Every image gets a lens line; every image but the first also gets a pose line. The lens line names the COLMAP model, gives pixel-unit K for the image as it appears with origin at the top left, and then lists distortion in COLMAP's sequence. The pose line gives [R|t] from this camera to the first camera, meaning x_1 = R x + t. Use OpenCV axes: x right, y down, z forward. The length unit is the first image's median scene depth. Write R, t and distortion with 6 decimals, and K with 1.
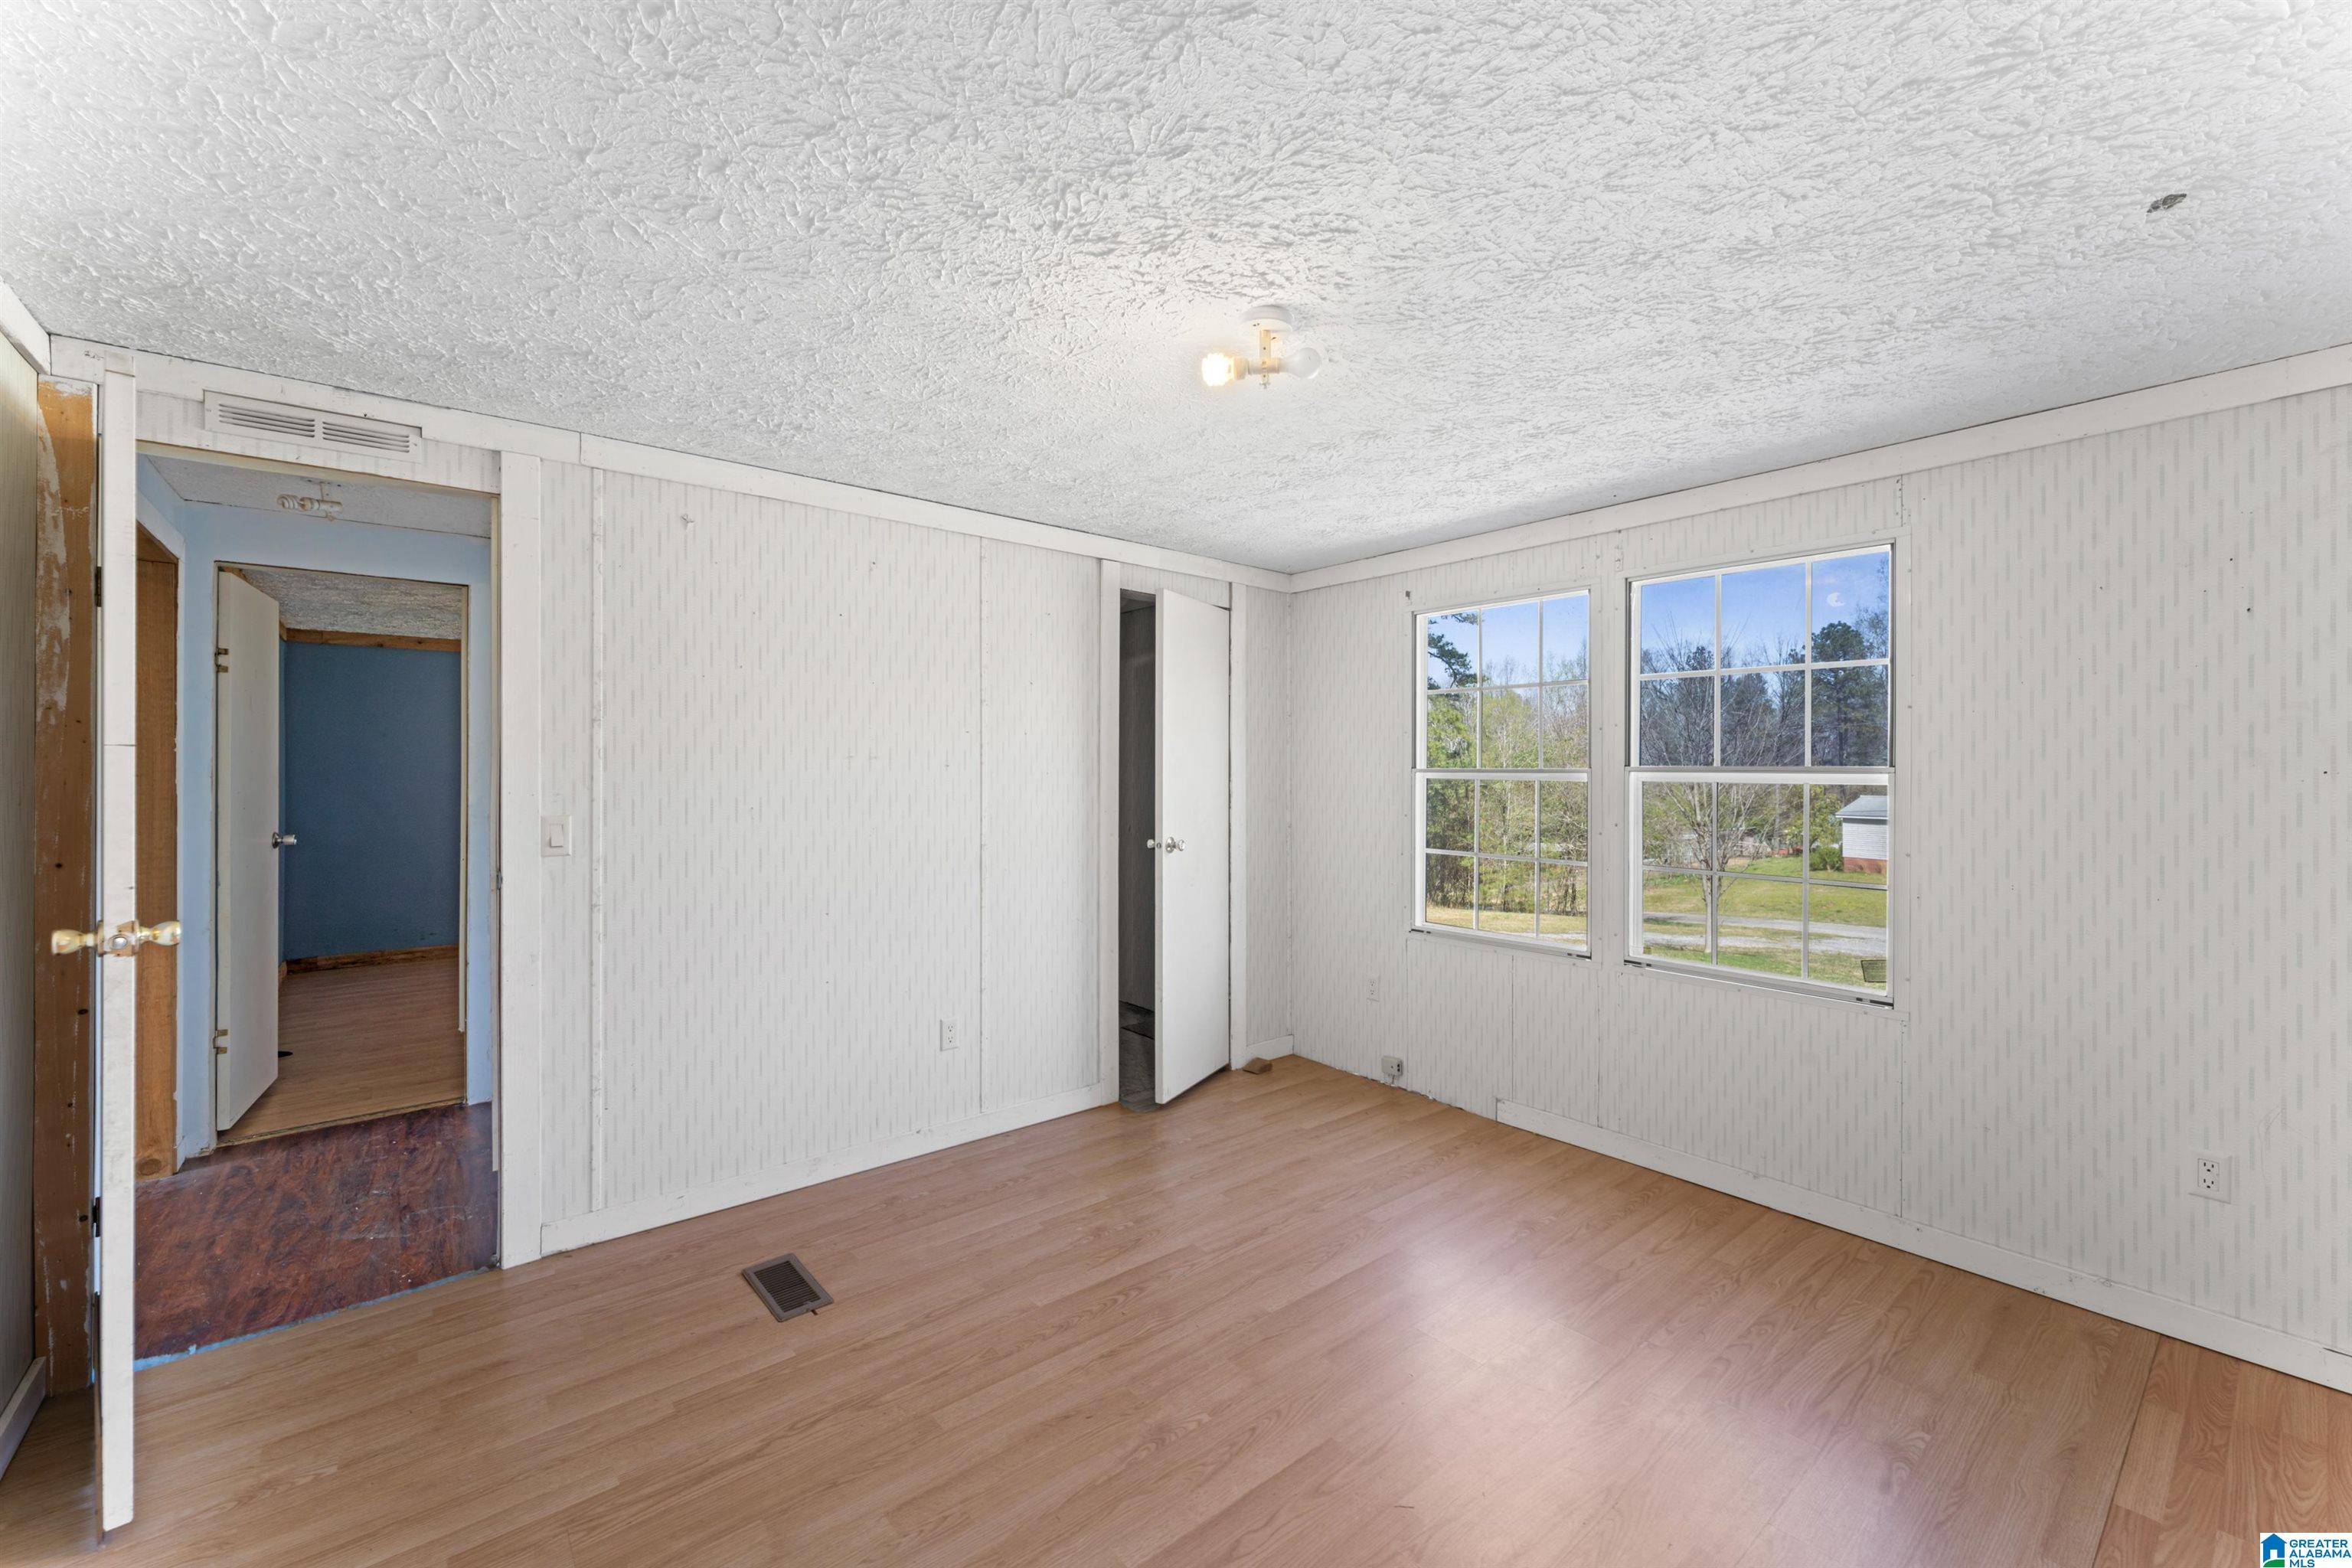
lens RADIAL K [[934.6, 0, 1176.0], [0, 934.6, 784.0], [0, 0, 1]] dist [-0.002345, -0.000145]
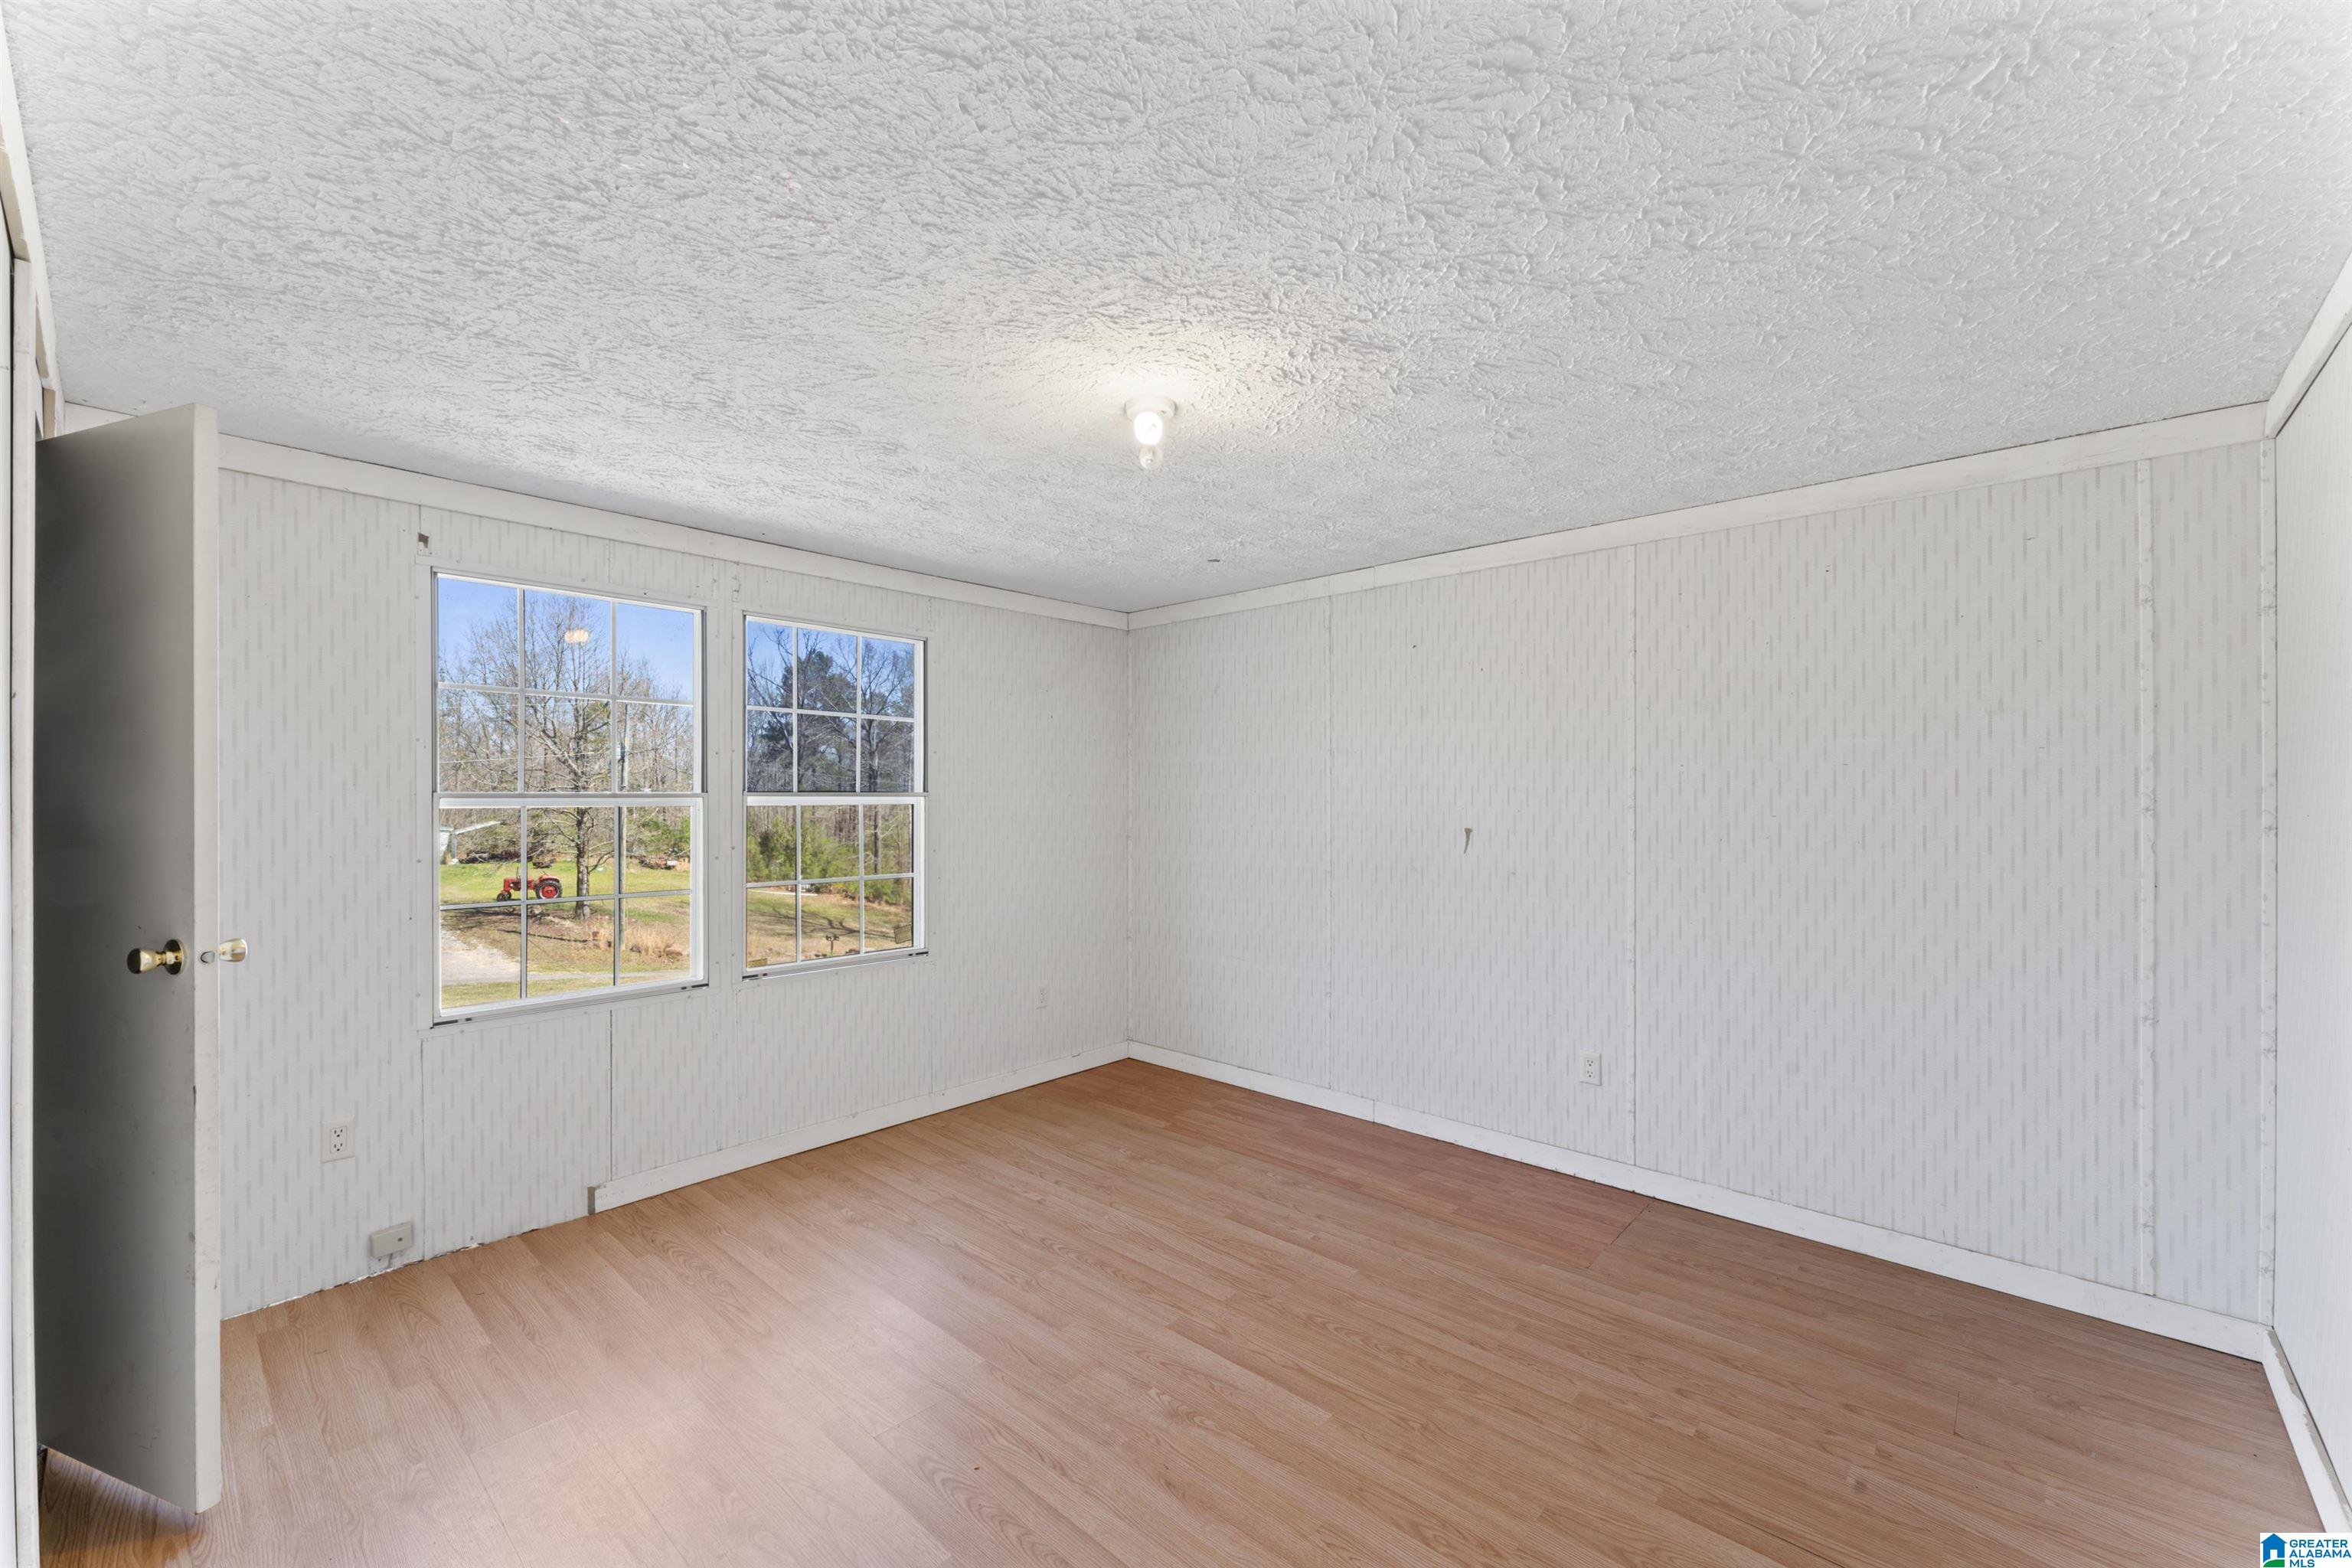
lens RADIAL K [[945.8, 0, 1170.8], [0, 945.8, 810.9], [0, 0, 1]] dist [-0.001332, 0.000018]
pose [[-0.140025, -0.018670, 0.989972, -0.671878], [0.012704, 0.999706, 0.020651, -0.013442], [-0.990066, 0.015469, -0.139747, 0.718494]]
